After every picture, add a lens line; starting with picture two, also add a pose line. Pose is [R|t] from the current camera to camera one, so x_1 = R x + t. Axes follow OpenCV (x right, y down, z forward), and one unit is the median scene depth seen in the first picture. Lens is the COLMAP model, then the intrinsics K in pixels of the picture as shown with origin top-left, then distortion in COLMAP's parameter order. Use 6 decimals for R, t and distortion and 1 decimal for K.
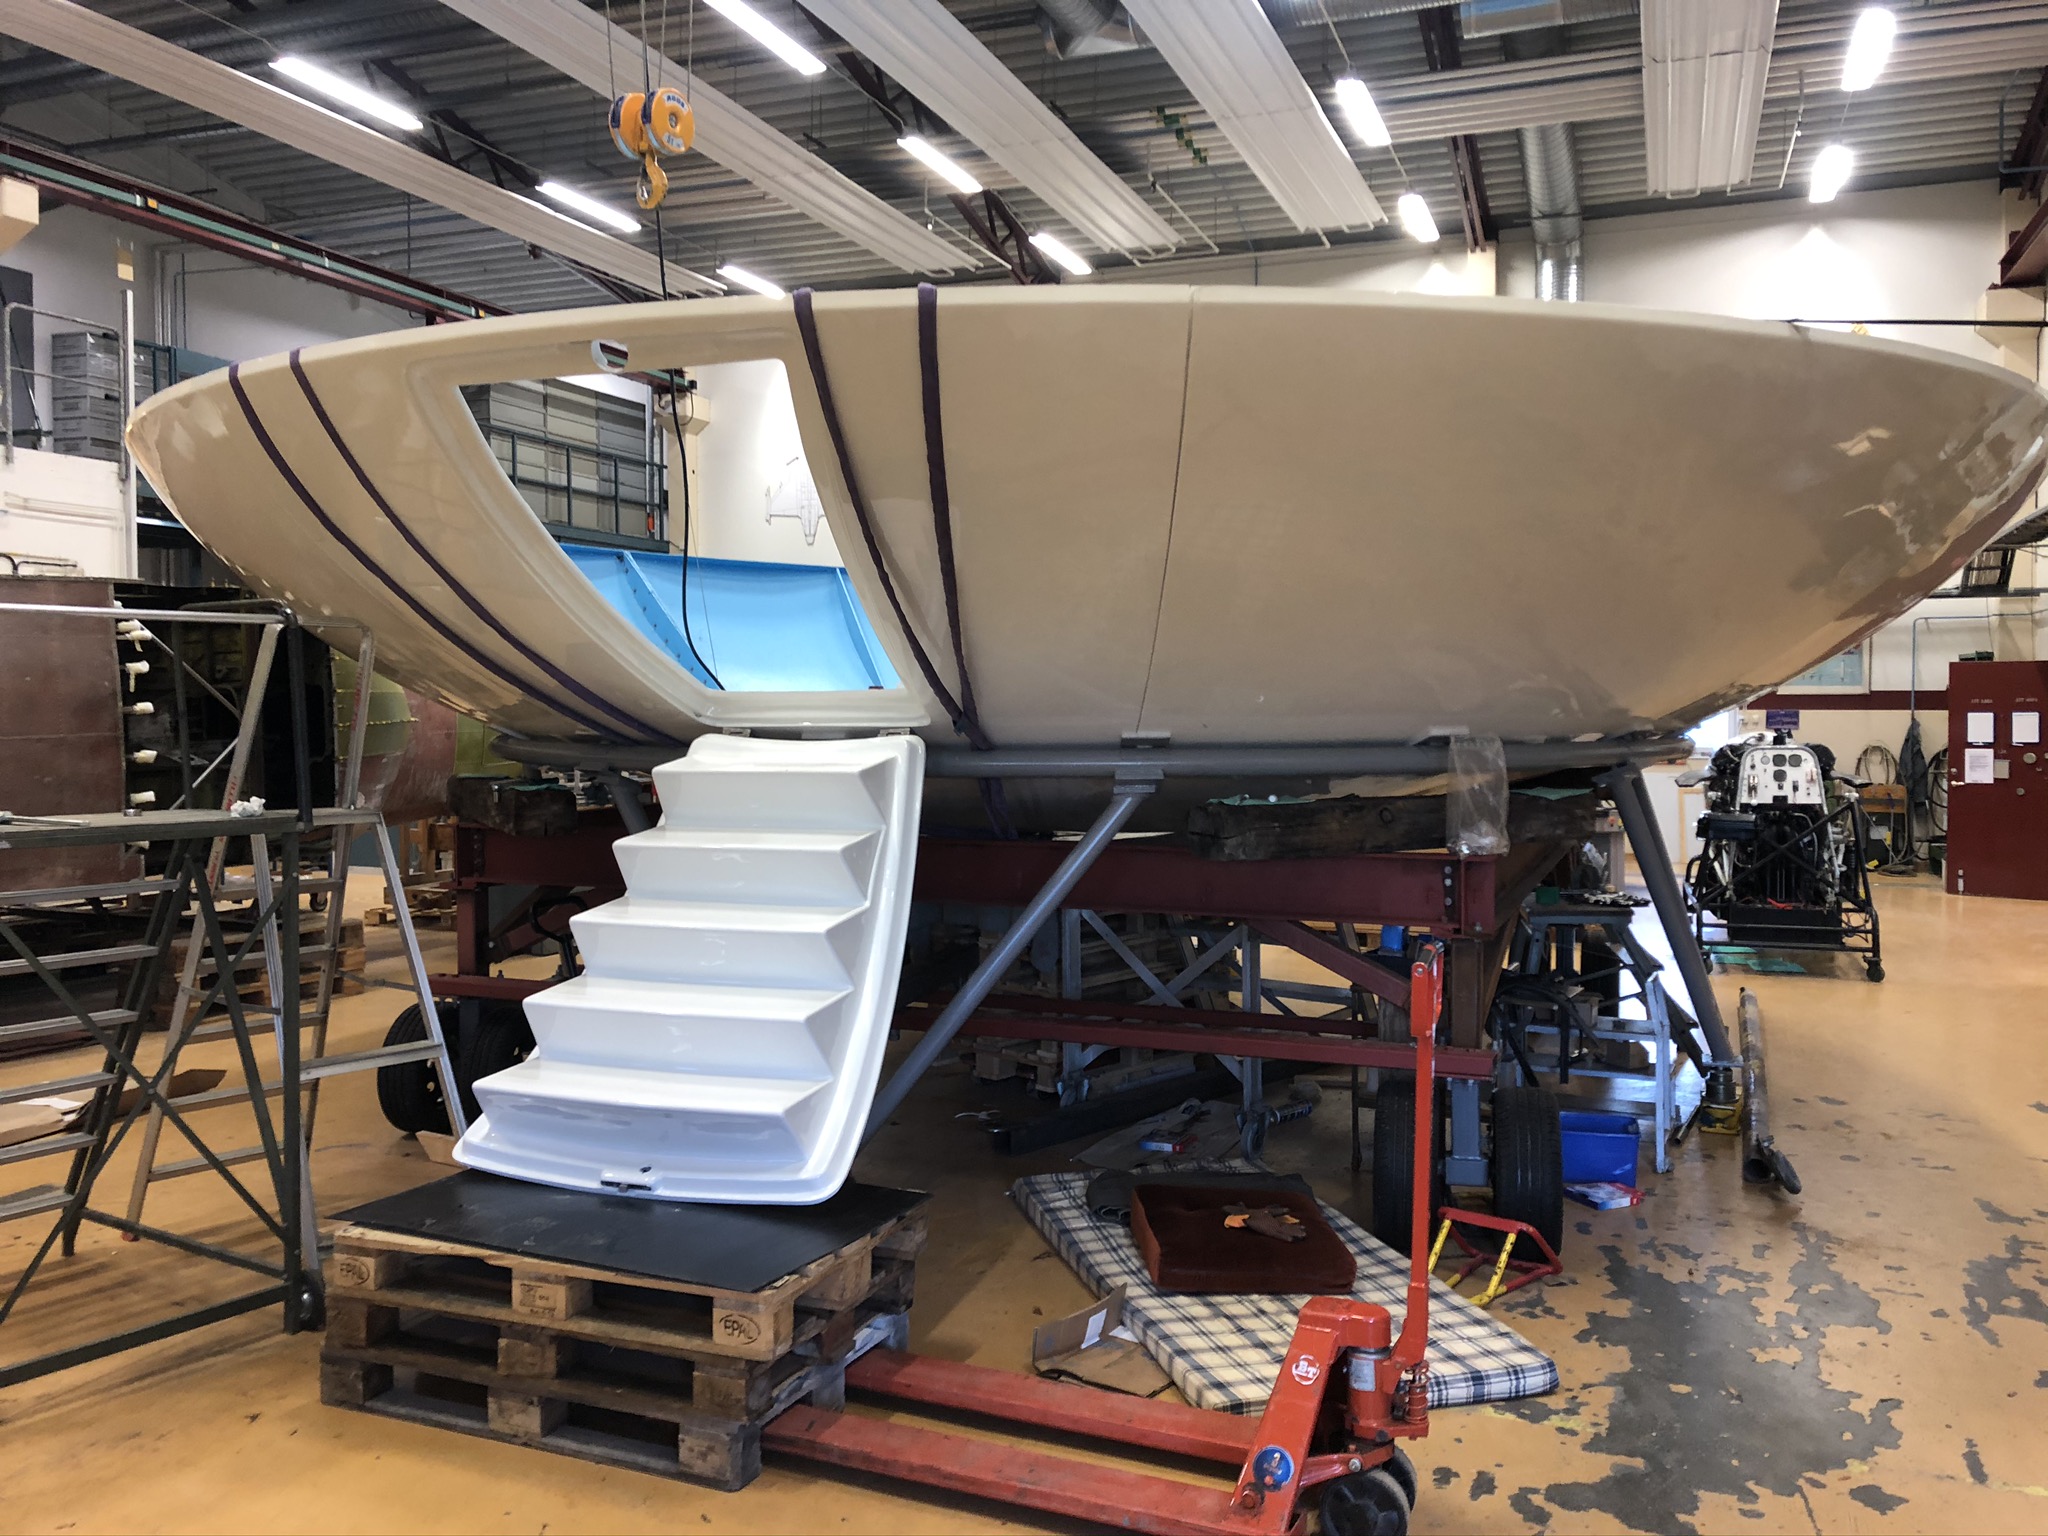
lens RADIAL K [[1673.3, 0, 1024.0], [0, 1673.3, 768.0], [0, 0, 1]] dist [0.025148, 0.009603]
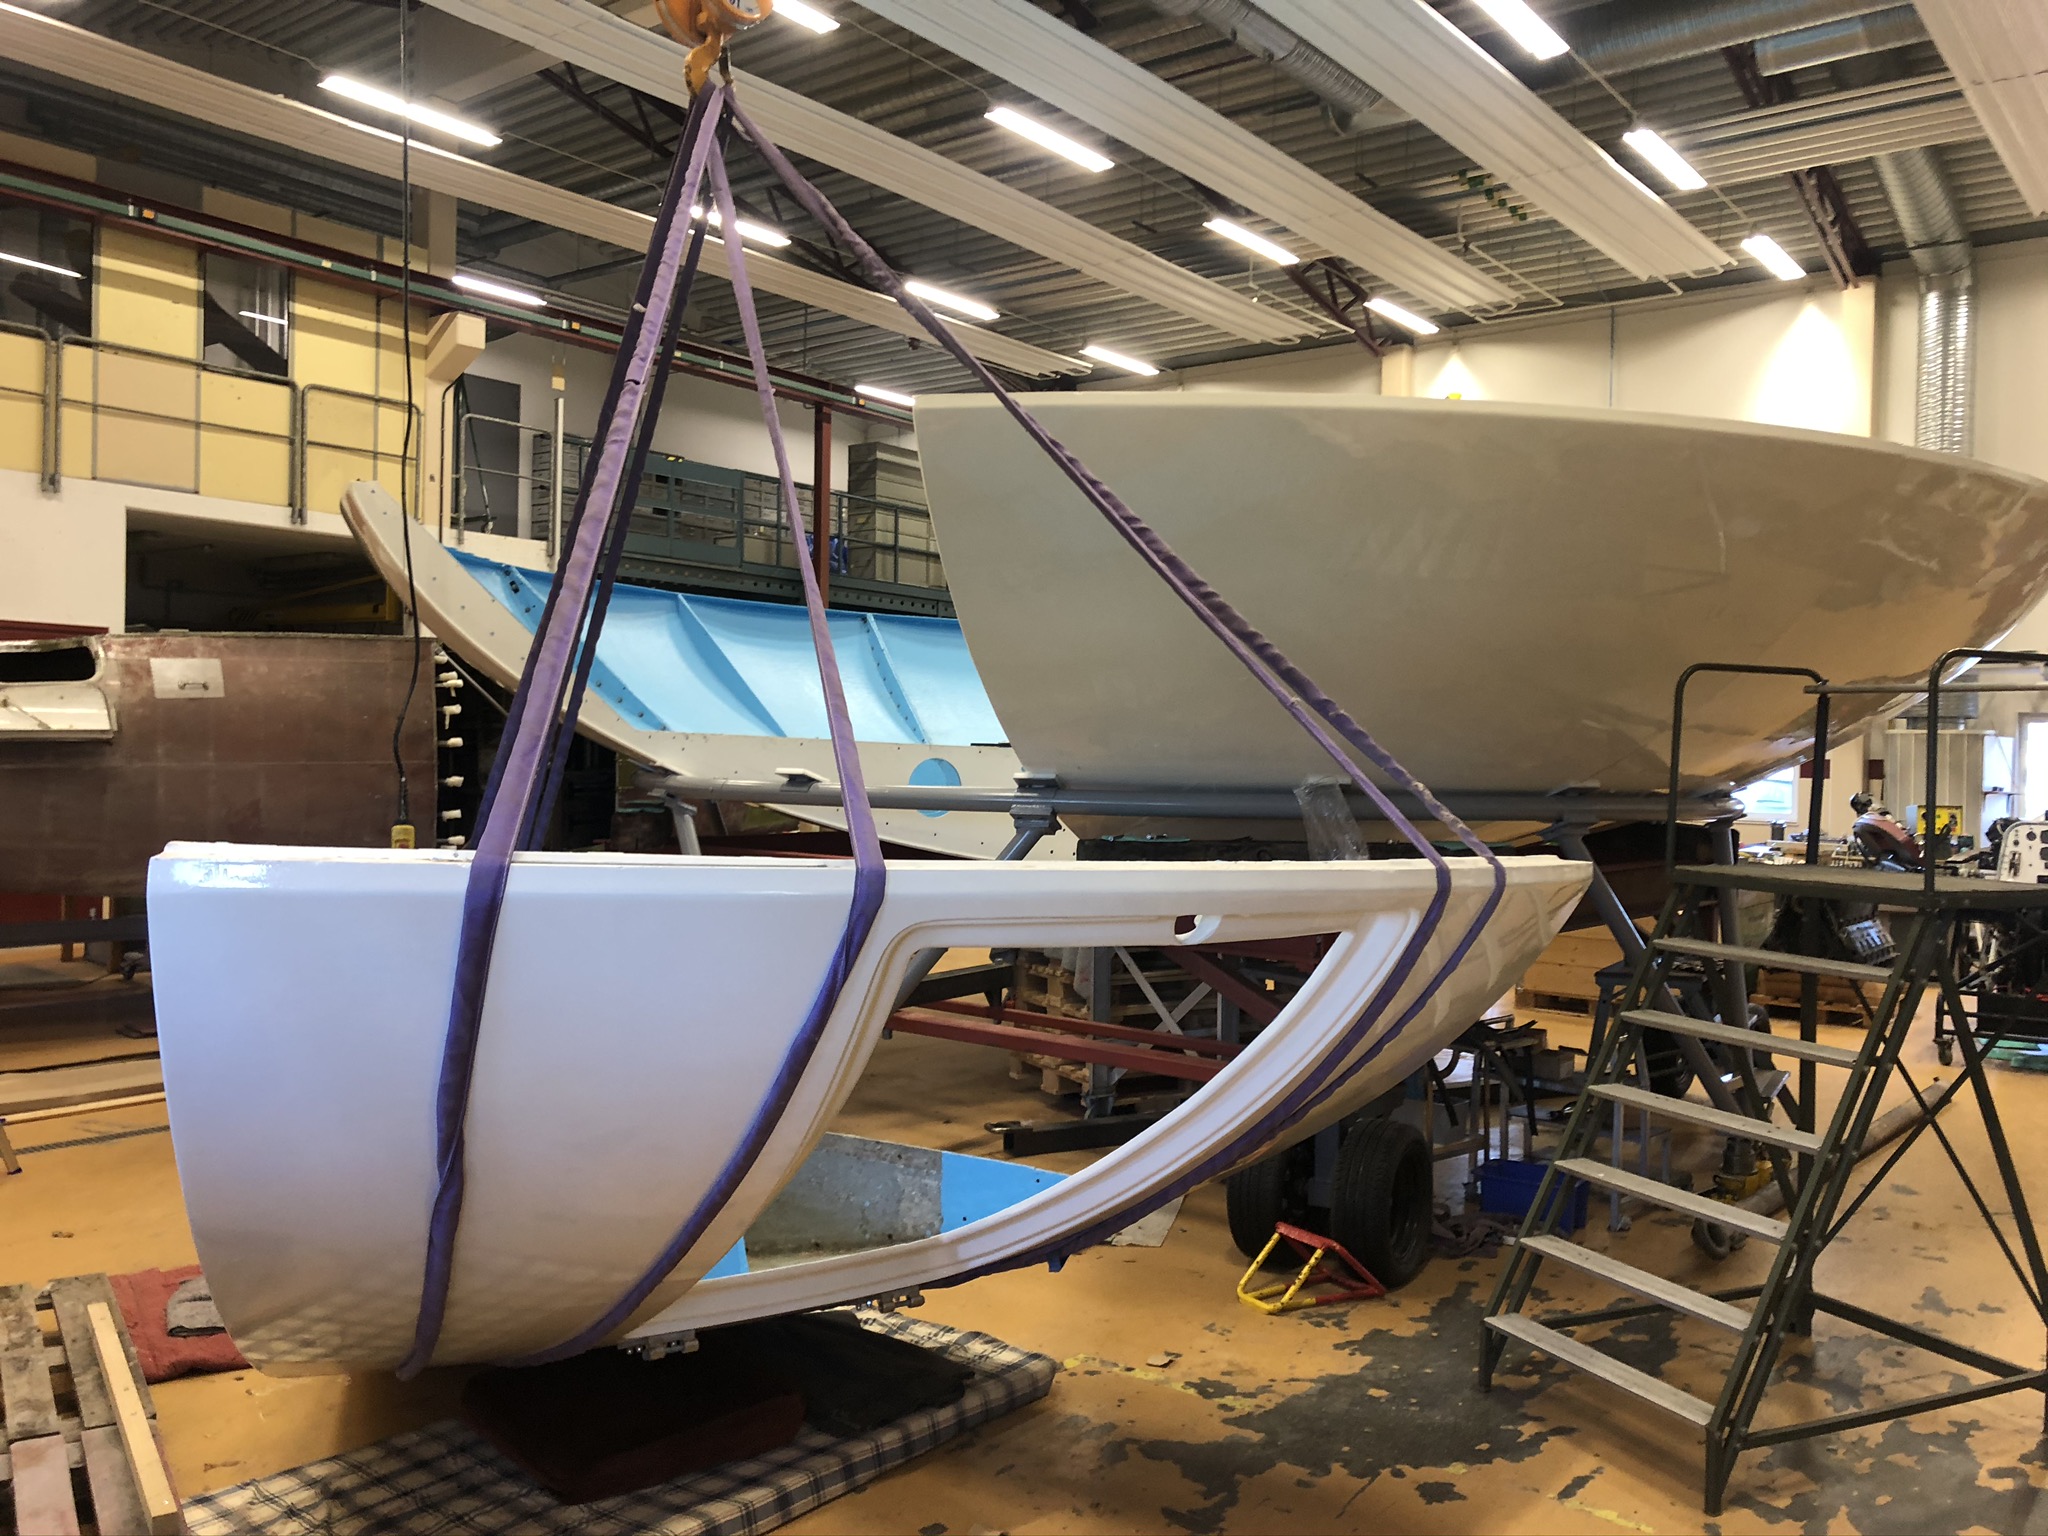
lens RADIAL K [[1681.2, 0, 1024.0], [0, 1681.2, 768.0], [0, 0, 1]] dist [0.036144, 0.007071]
pose [[0.954114, 0.023789, -0.298496, 0.131892], [-0.034410, 0.998946, -0.030376, 0.003400], [0.297458, 0.039253, 0.953927, -0.028590]]
